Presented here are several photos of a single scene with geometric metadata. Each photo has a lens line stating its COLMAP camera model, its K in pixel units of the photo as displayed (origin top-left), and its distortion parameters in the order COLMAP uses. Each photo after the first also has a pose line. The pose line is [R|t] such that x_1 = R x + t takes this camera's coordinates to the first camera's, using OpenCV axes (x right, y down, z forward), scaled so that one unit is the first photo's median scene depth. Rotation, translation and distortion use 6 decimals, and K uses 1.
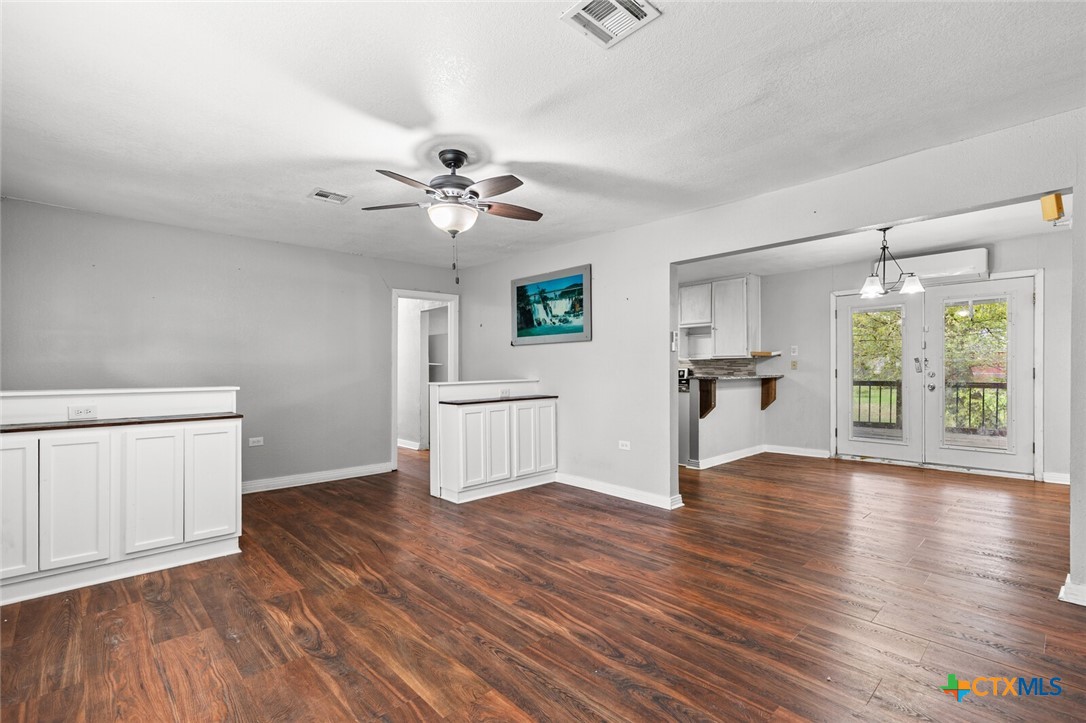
lens RADIAL K [[507.4, 0, 541.9], [0, 507.4, 371.7], [0, 0, 1]] dist [0.037501, -0.000165]
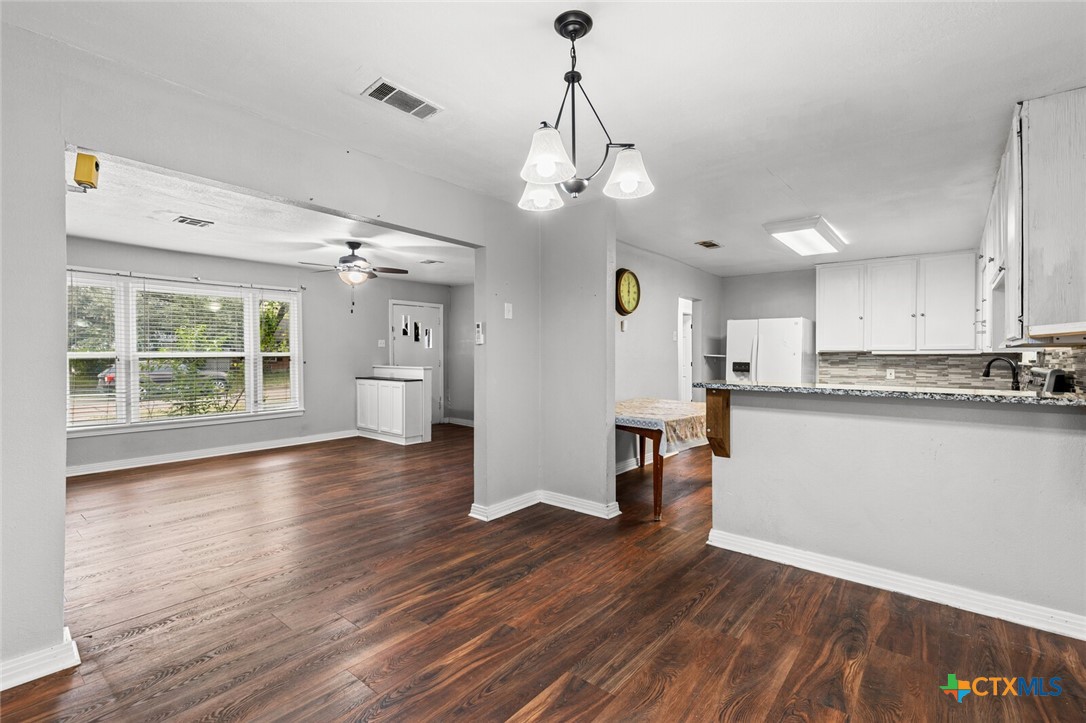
lens RADIAL K [[485.4, 0, 540.3], [0, 485.4, 359.6], [0, 0, 1]] dist [0.016097, -0.000422]
pose [[0.101778, 0.011366, -0.994742, 0.759289], [-0.012008, 0.999876, 0.010196, -0.016362], [0.994735, 0.010908, 0.101902, 0.684842]]
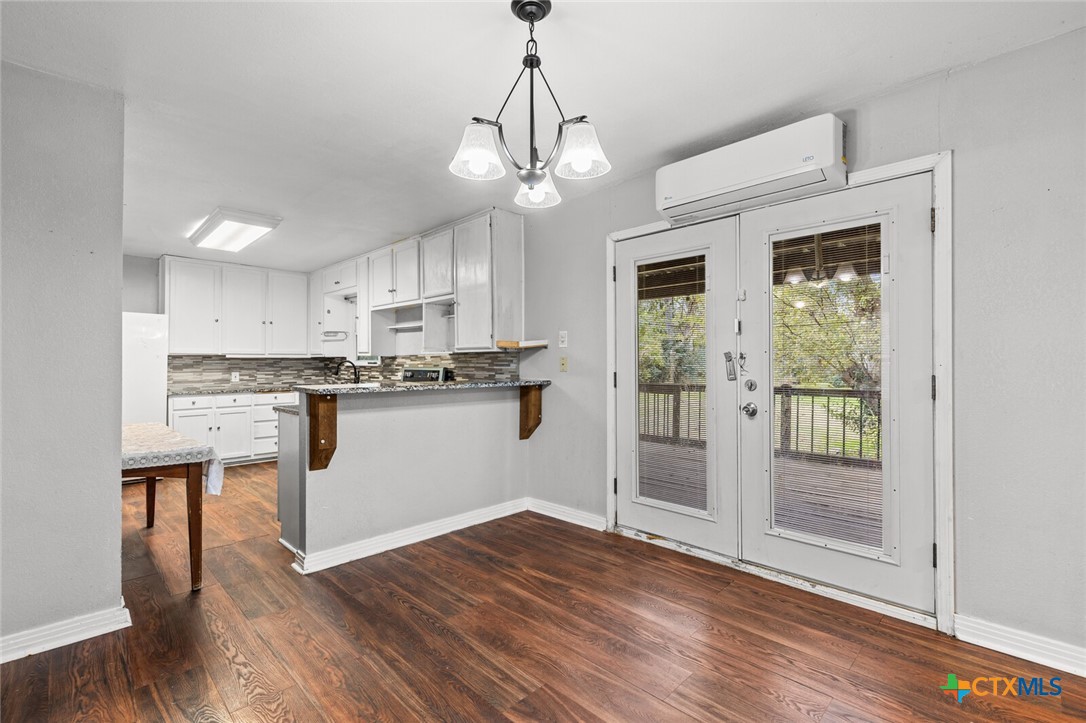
lens RADIAL K [[485.4, 0, 540.3], [0, 485.4, 359.6], [0, 0, 1]] dist [0.016097, -0.000422]
pose [[0.999904, 0.003348, -0.013479, 0.503491], [-0.003518, 0.999915, -0.012593, -0.011367], [0.013435, 0.012639, 0.999830, 0.477466]]
